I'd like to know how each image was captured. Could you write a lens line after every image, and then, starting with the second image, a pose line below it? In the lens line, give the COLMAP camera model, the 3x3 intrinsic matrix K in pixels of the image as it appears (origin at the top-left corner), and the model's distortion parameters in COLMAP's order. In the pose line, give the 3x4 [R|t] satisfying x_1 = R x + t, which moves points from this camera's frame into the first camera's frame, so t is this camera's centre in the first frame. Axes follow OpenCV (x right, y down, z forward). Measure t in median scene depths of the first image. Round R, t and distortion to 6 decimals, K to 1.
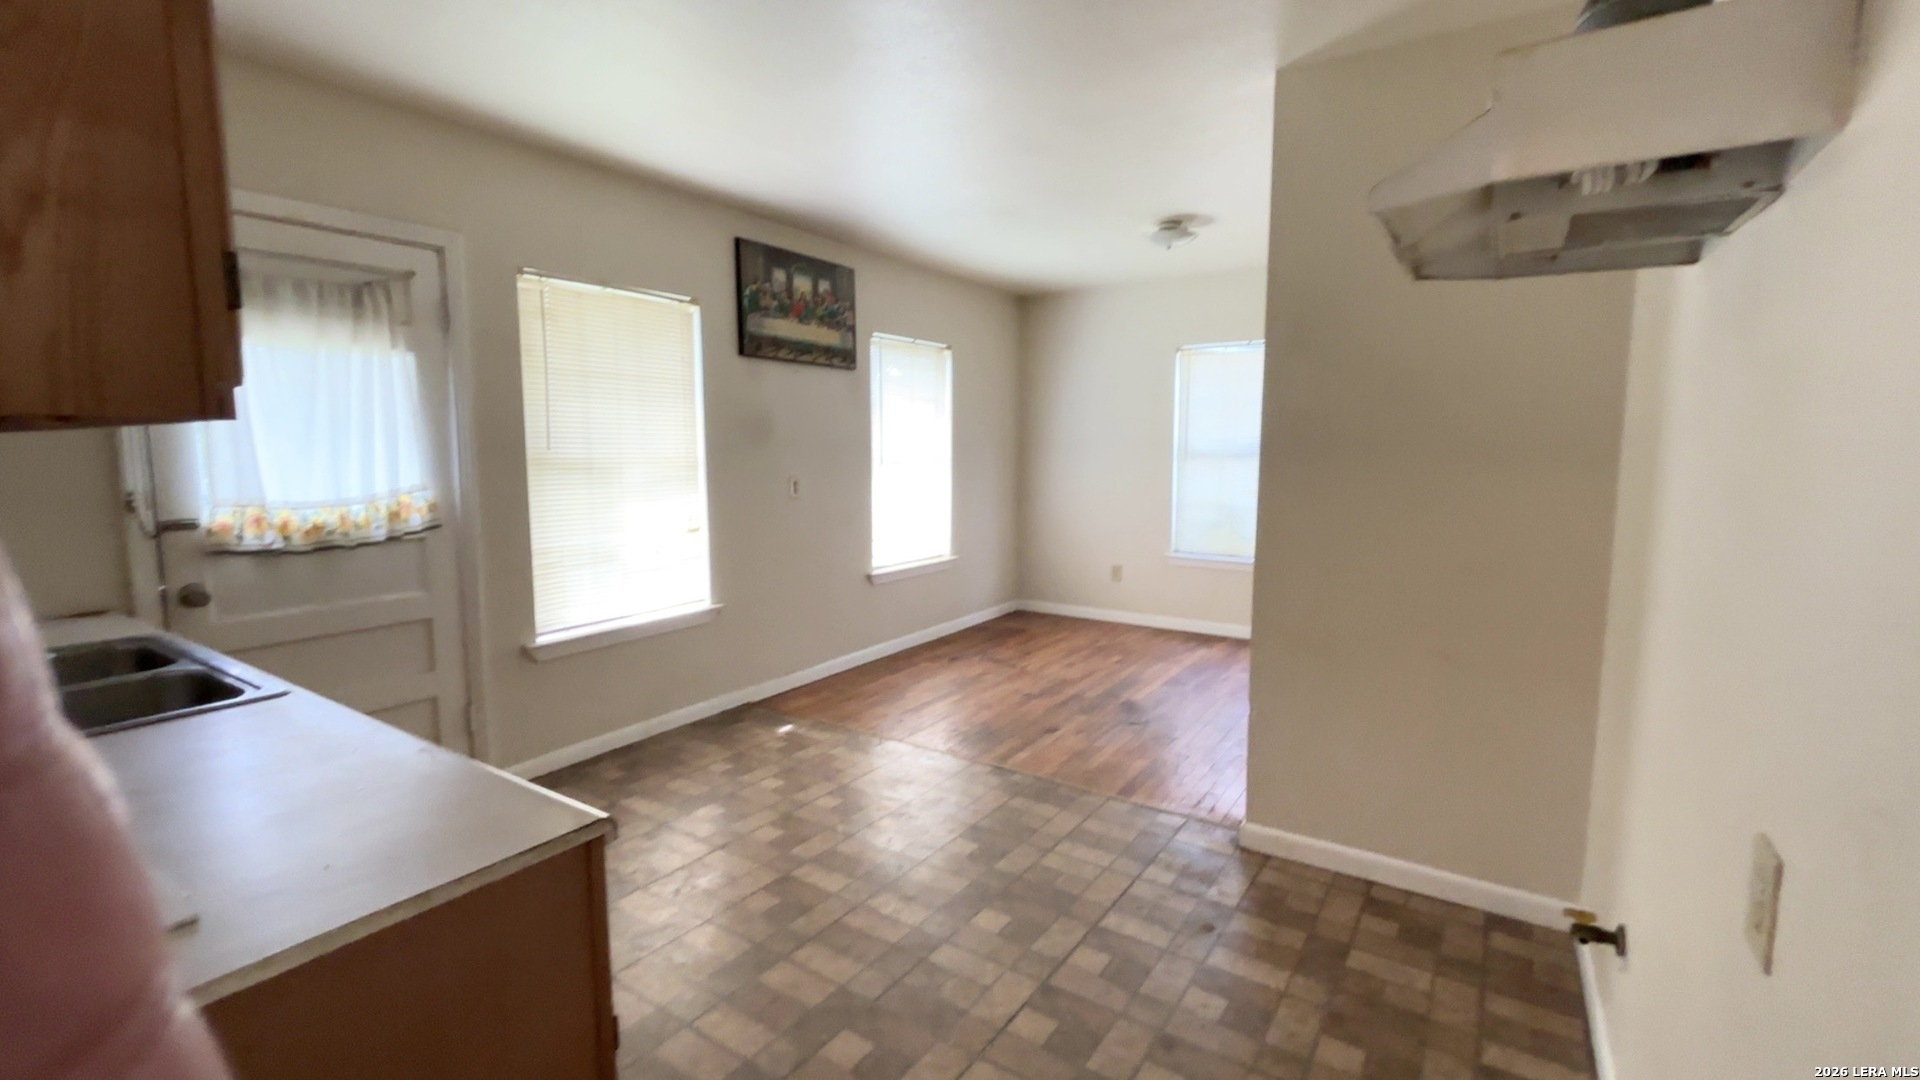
lens RADIAL K [[792.0, 0, 962.0], [0, 792.0, 540.8], [0, 0, 1]] dist [-0.003800, -0.002053]
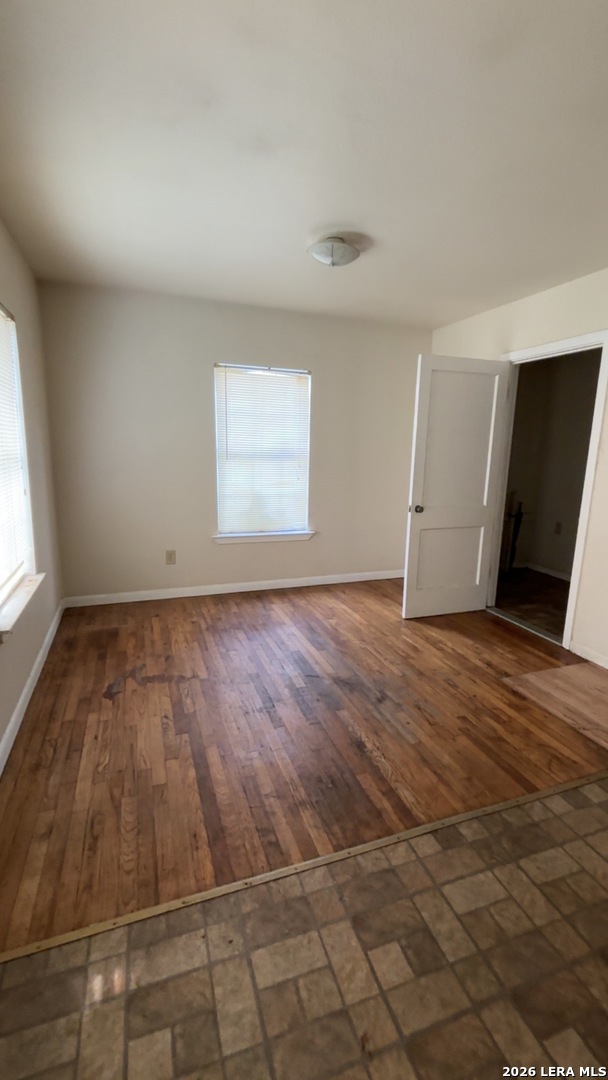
lens RADIAL K [[445.5, 0, 309.5], [0, 445.5, 531.6], [0, 0, 1]] dist [-0.003800, -0.002053]
pose [[0.581744, -0.134789, 0.802126, -0.253147], [0.064754, 0.990718, 0.119517, -0.075123], [-0.810790, -0.017587, 0.585073, 0.535104]]
